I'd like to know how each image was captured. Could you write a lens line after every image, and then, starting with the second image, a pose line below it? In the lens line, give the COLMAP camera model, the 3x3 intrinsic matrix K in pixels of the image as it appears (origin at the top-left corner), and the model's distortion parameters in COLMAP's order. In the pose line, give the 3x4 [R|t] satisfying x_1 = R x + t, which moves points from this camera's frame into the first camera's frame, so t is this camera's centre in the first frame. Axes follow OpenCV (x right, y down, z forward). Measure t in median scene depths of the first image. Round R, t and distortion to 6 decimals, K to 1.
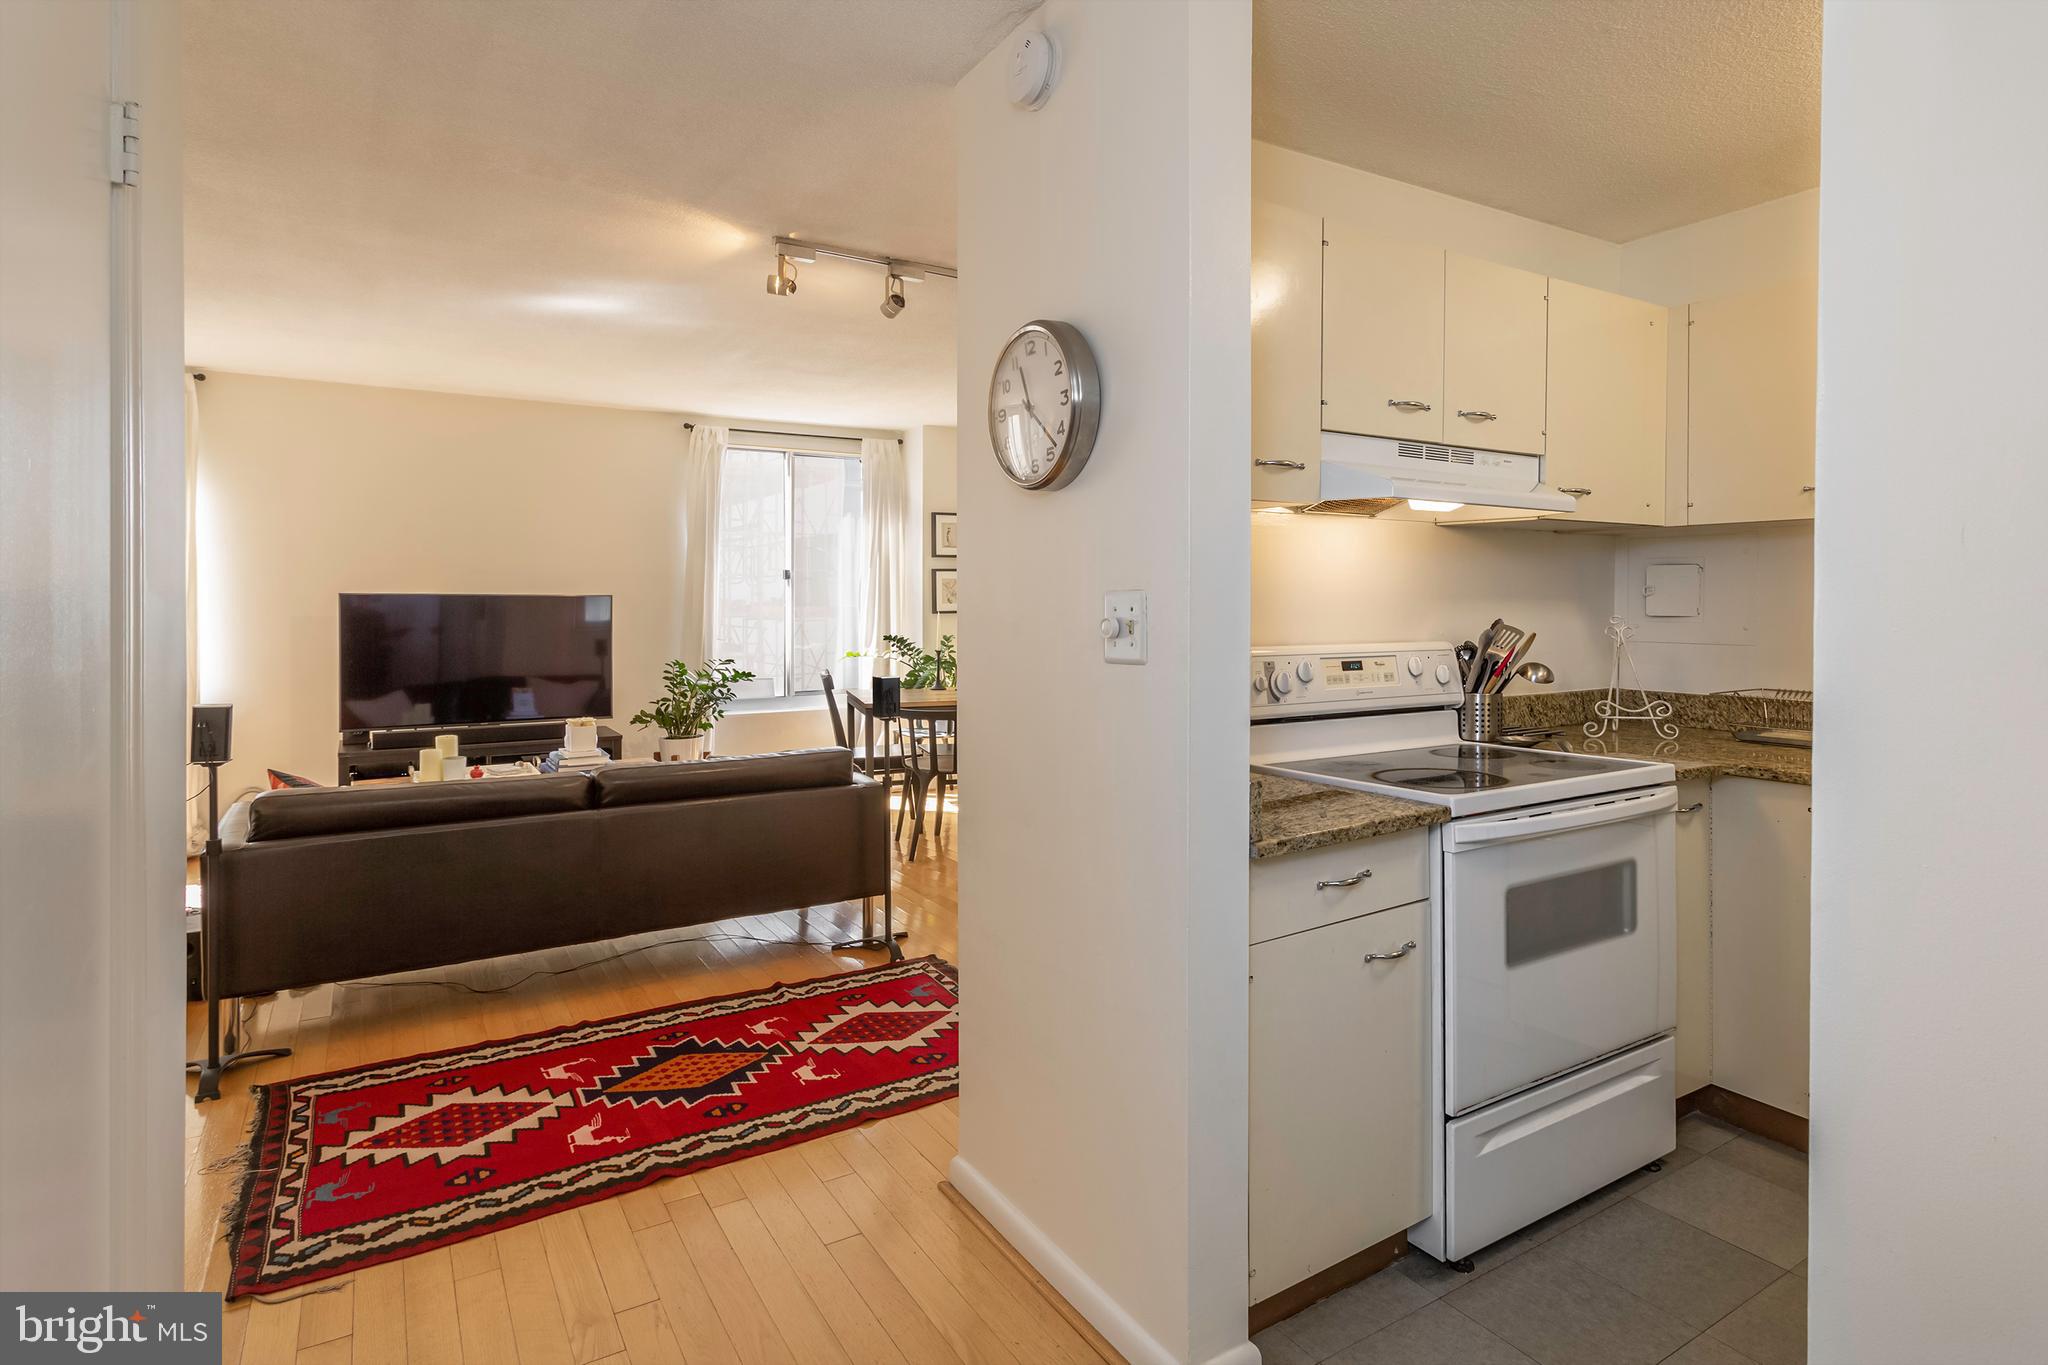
lens RADIAL K [[955.5, 0, 1100.4], [0, 955.5, 609.7], [0, 0, 1]] dist [0.002826, 0.000343]
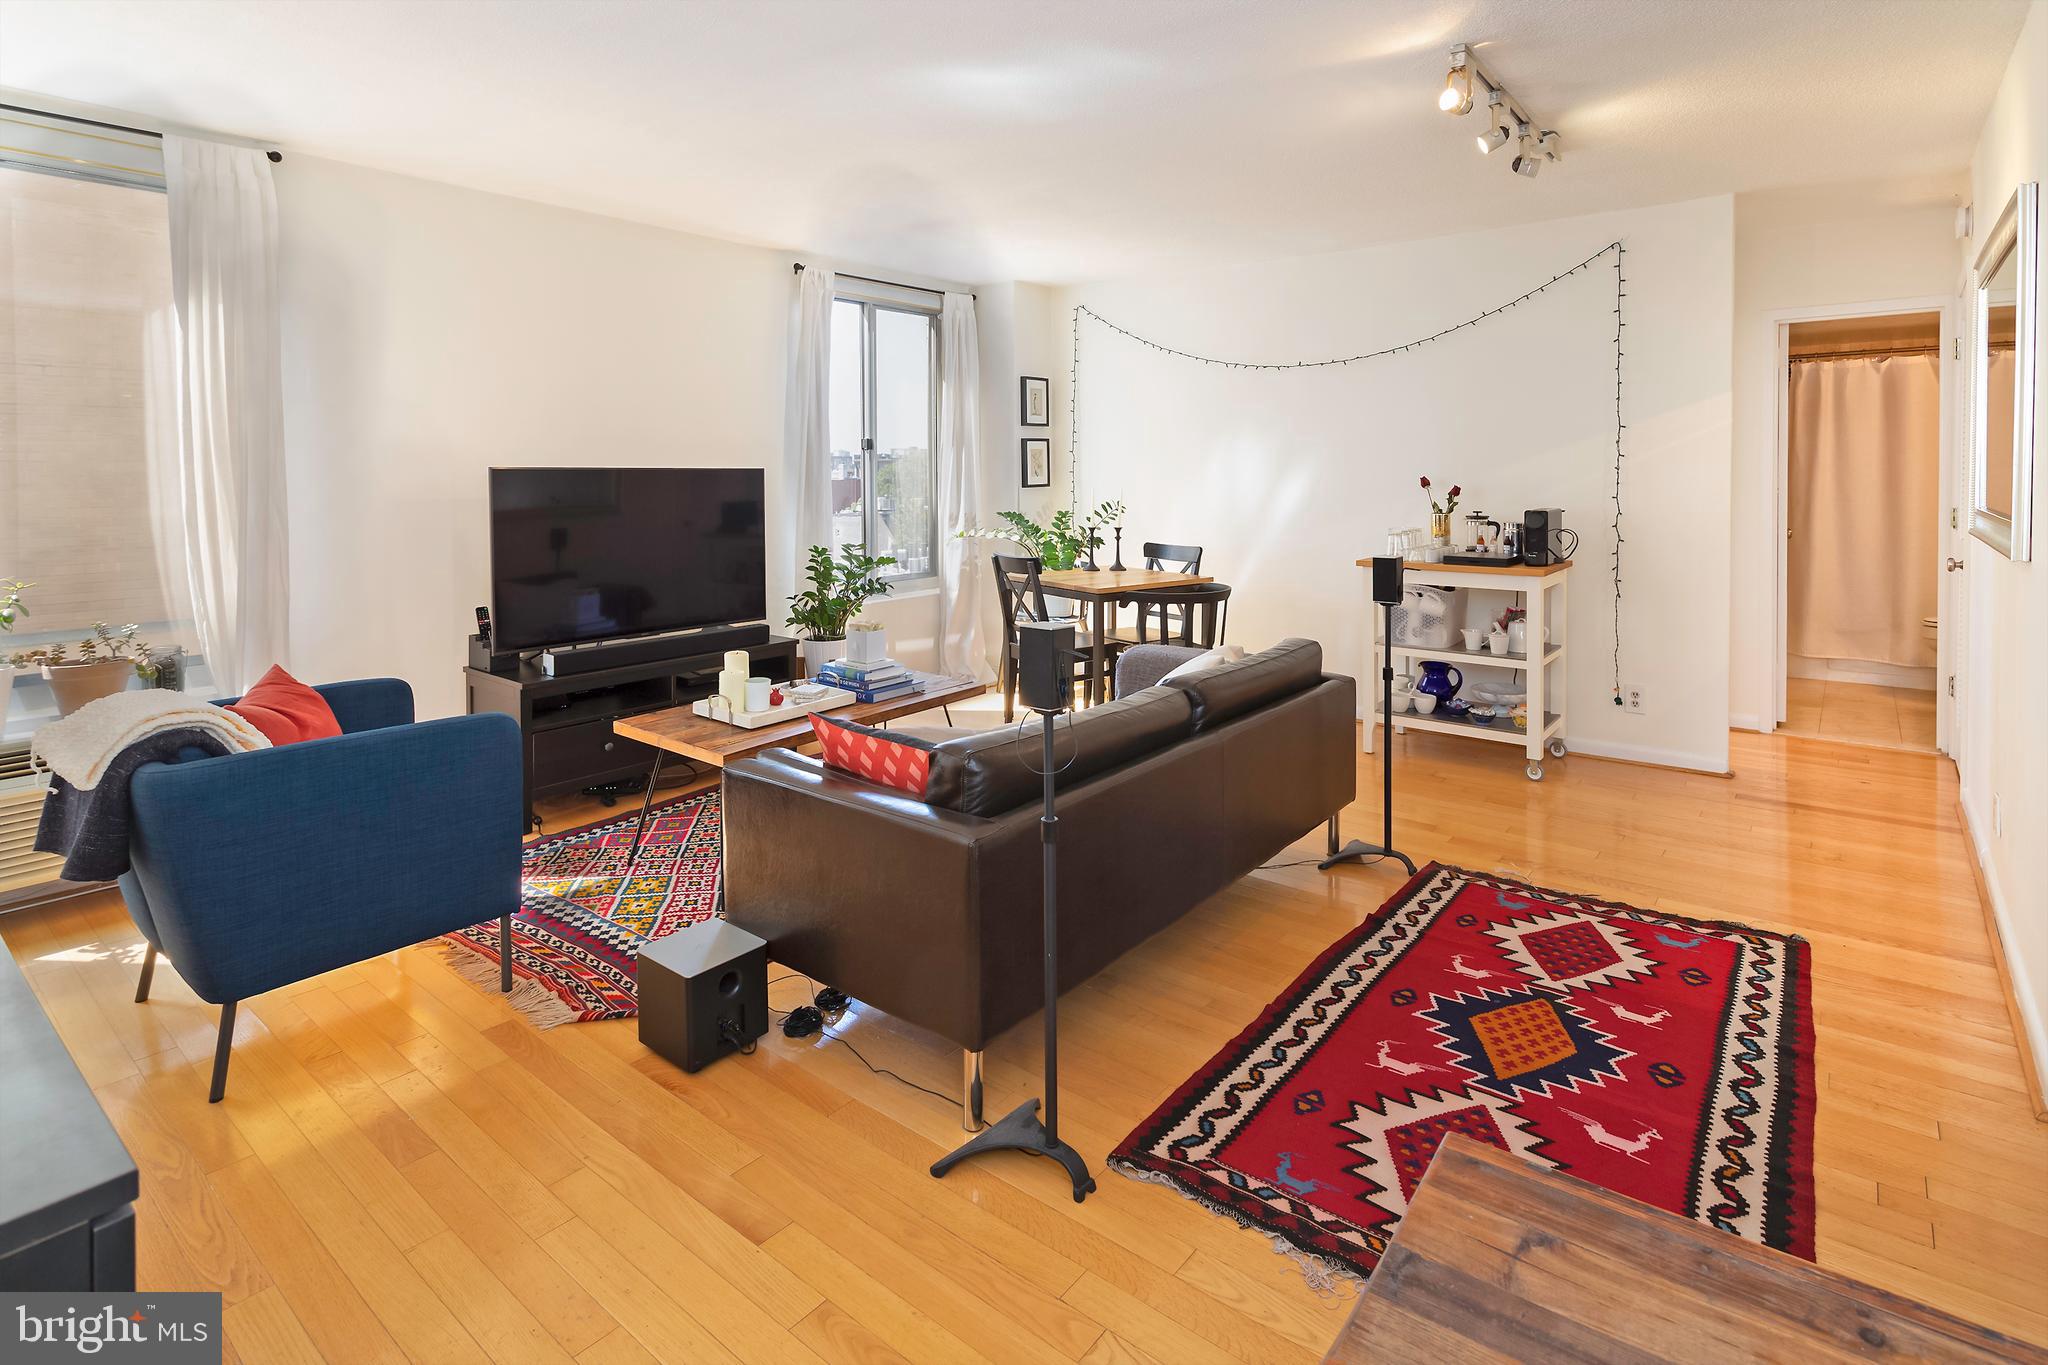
lens RADIAL K [[941.1, 0, 1039.5], [0, 941.1, 496.9], [0, 0, 1]] dist [0.000819, 0.000150]
pose [[0.961925, -0.014801, 0.272913, -0.656561], [0.010137, 0.999778, 0.018492, -0.005693], [-0.273126, -0.015022, 0.961861, 0.204964]]
